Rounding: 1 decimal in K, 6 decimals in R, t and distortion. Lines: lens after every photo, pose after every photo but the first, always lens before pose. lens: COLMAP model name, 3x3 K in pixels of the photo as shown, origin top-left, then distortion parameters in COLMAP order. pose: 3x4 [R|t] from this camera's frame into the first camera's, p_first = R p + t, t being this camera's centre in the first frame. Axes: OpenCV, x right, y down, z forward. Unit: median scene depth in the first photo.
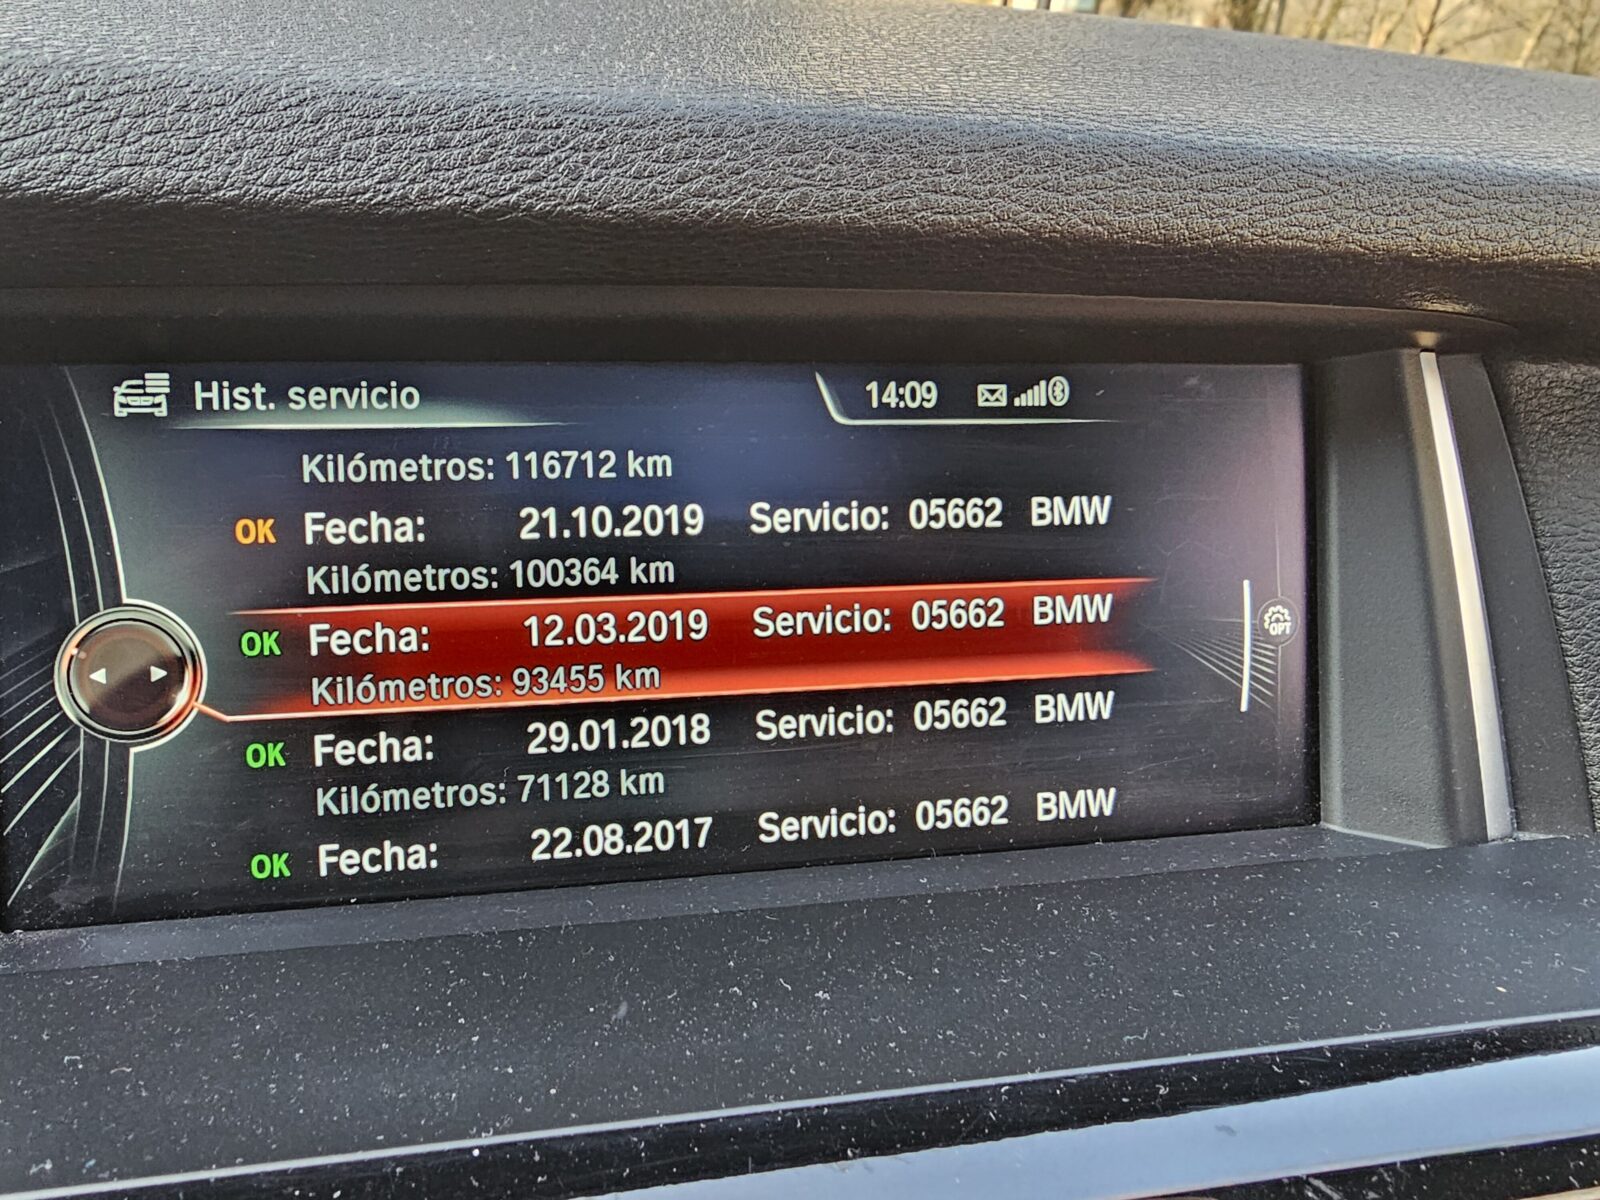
lens RADIAL K [[984.9, 0, 690.8], [0, 984.9, 637.2], [0, 0, 1]] dist [-0.001152, 0.000707]
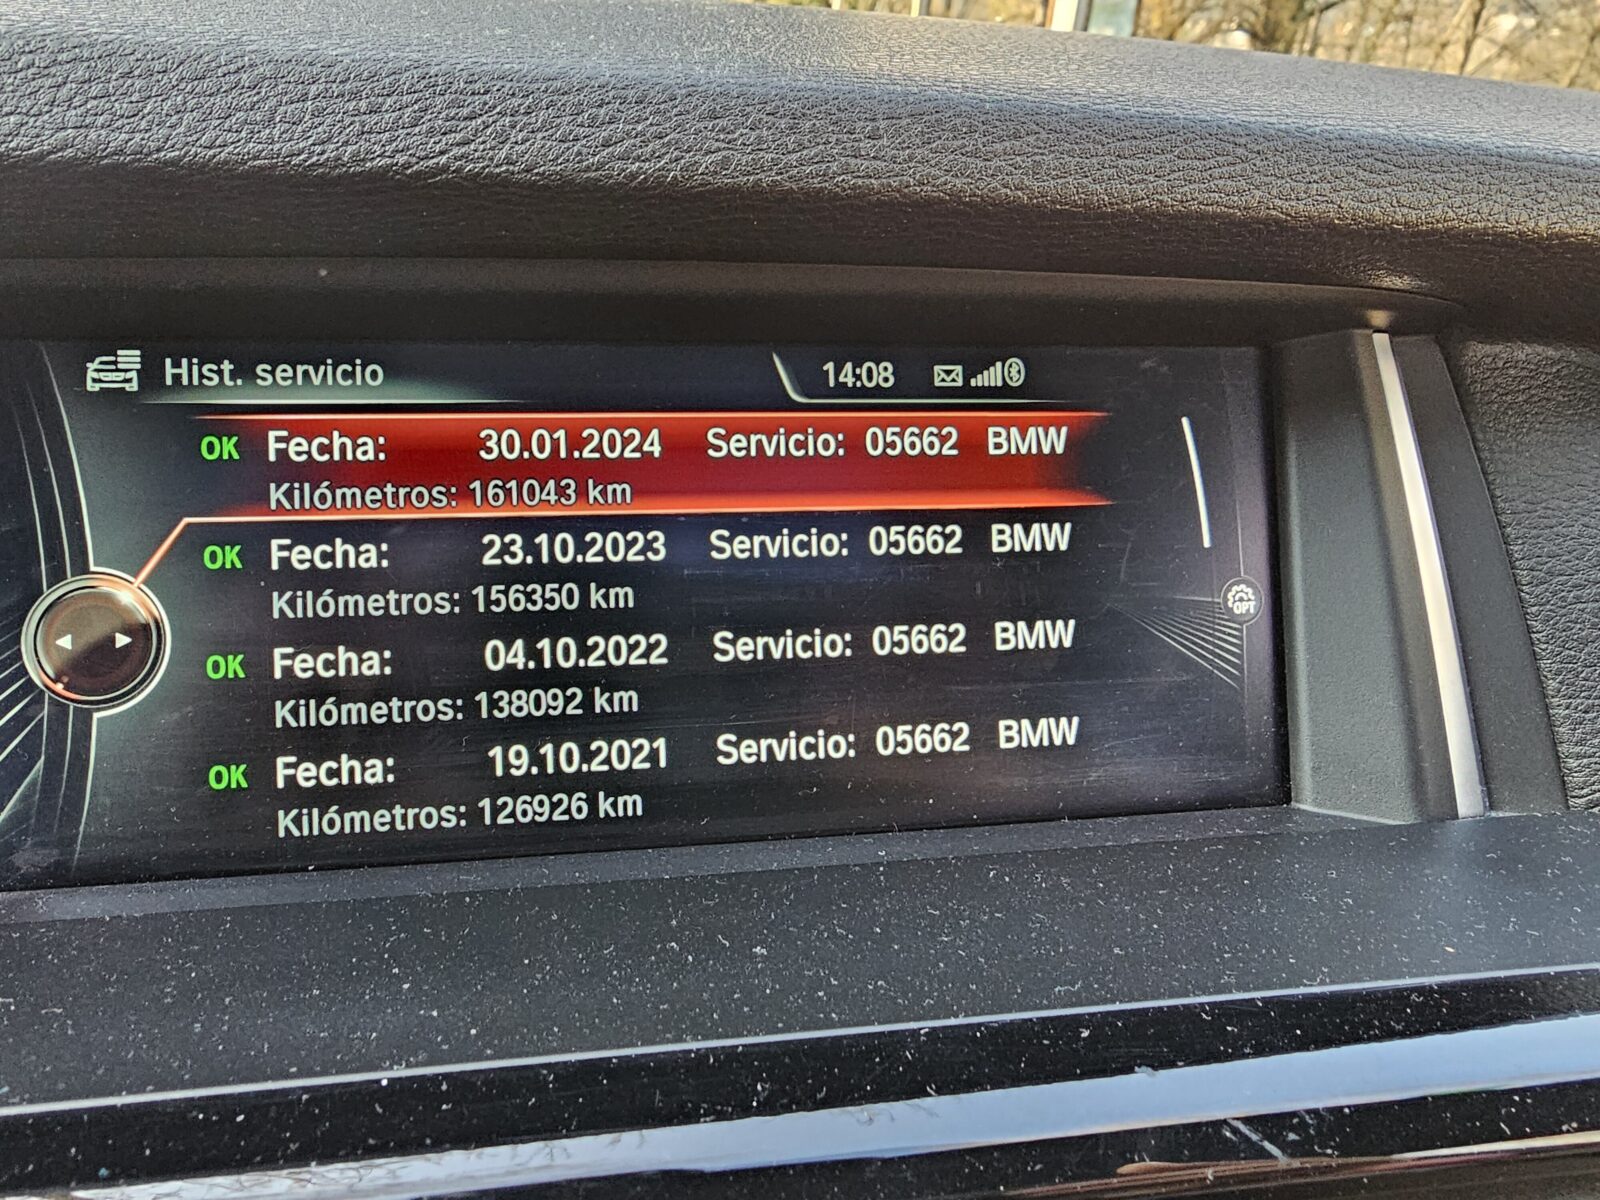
lens RADIAL K [[984.9, 0, 717.8], [0, 984.9, 630.7], [0, 0, 1]] dist [-0.001152, 0.000707]
pose [[0.999866, -0.000743, -0.016353, 0.108910], [-0.000040, 0.998855, -0.047846, 0.088081], [0.016369, 0.047840, 0.998721, -0.014605]]
